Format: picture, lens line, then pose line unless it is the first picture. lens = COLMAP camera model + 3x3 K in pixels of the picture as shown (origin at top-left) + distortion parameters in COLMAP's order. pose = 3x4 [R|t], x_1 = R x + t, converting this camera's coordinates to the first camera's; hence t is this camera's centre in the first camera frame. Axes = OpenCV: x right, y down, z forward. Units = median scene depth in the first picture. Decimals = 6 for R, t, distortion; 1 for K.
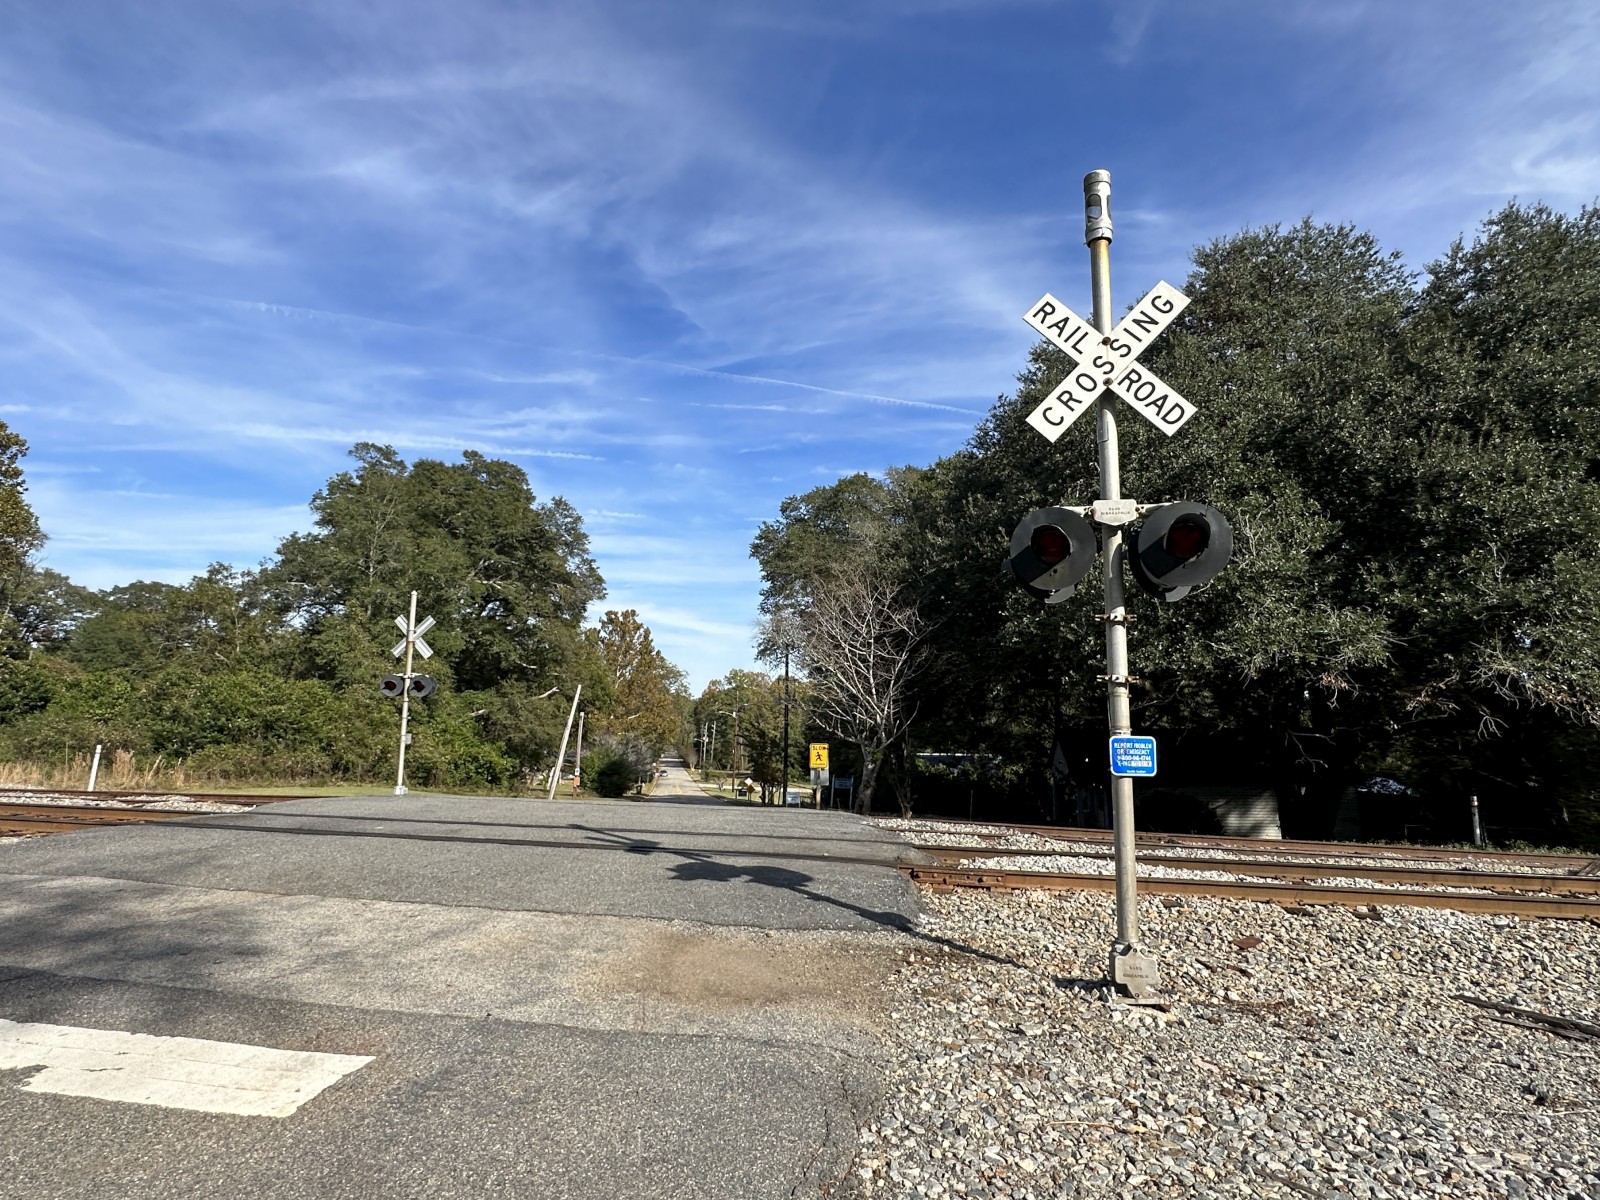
lens RADIAL K [[868.6, 0, 793.1], [0, 868.6, 607.4], [0, 0, 1]] dist [-0.004902, 0.001616]
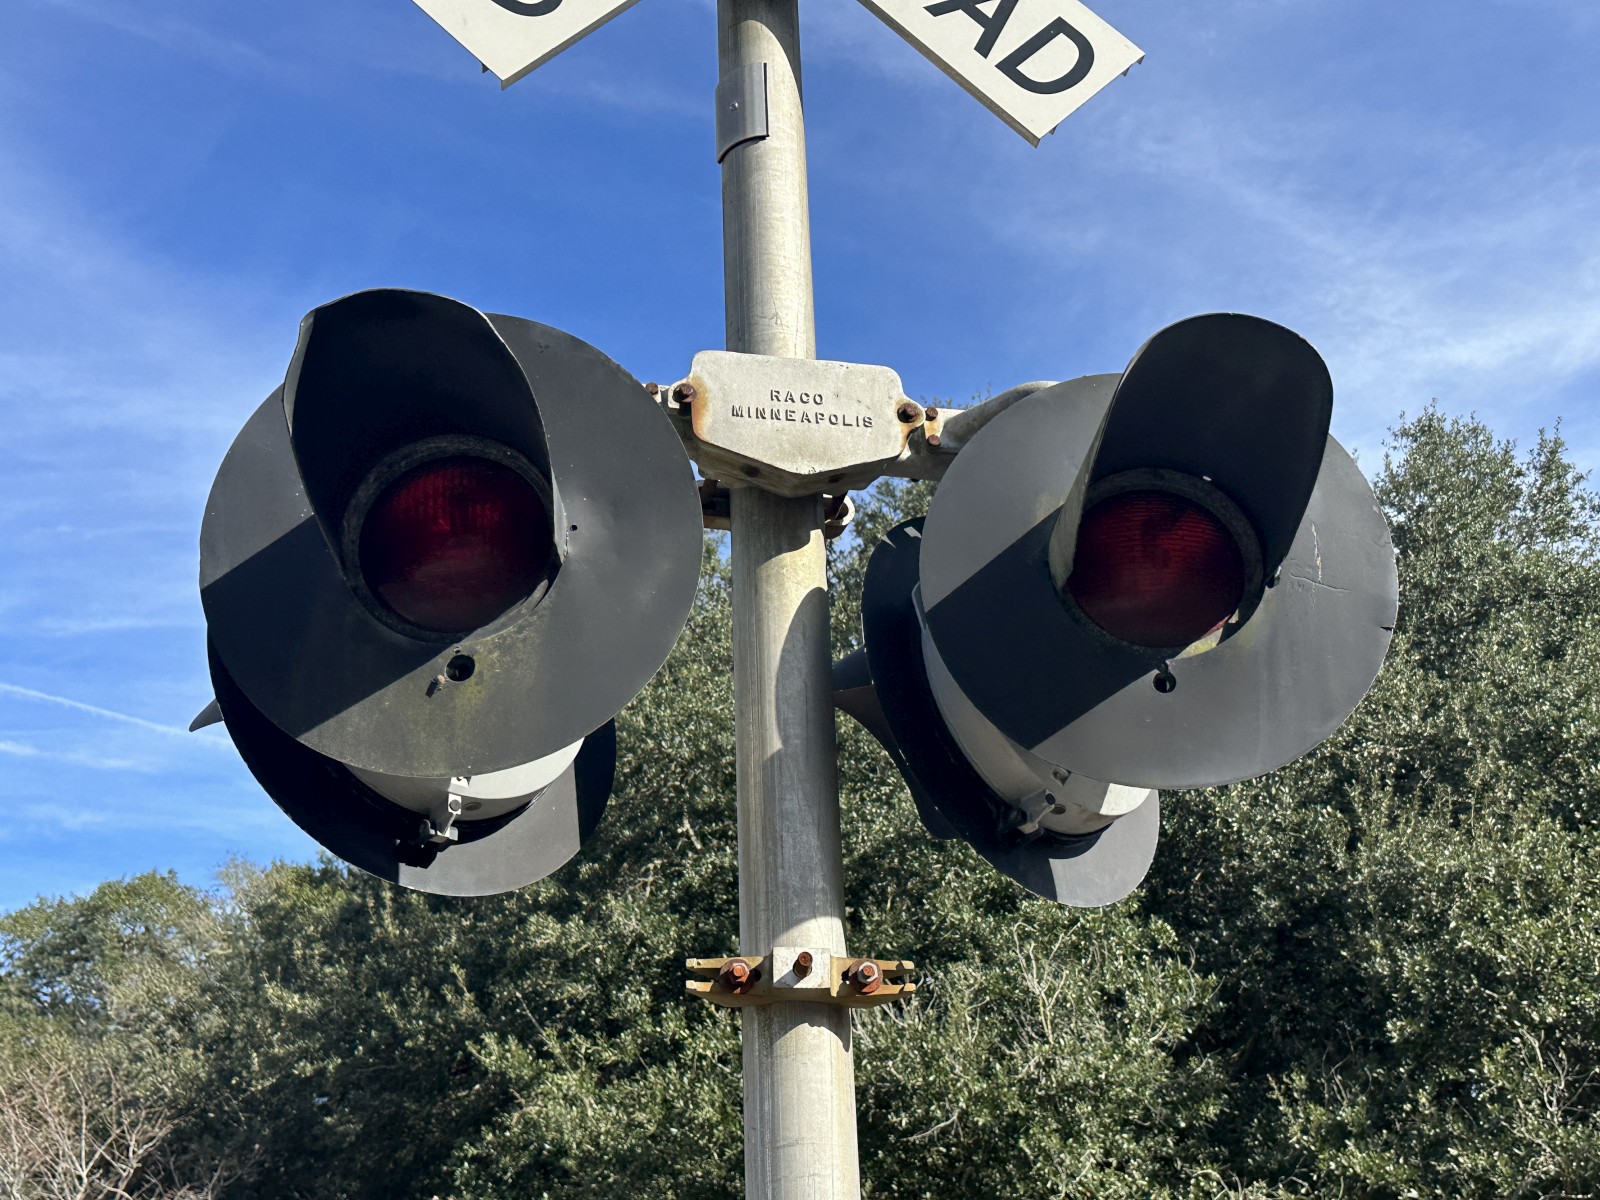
lens RADIAL K [[1809.8, 0, 799.6], [0, 1809.8, 605.7], [0, 0, 1]] dist [0.058357, 0.000000]
pose [[0.921289, 0.131309, 0.366038, 0.090230], [-0.007392, 0.947010, -0.321118, 0.021953], [-0.388807, 0.293137, 0.873441, 0.259770]]
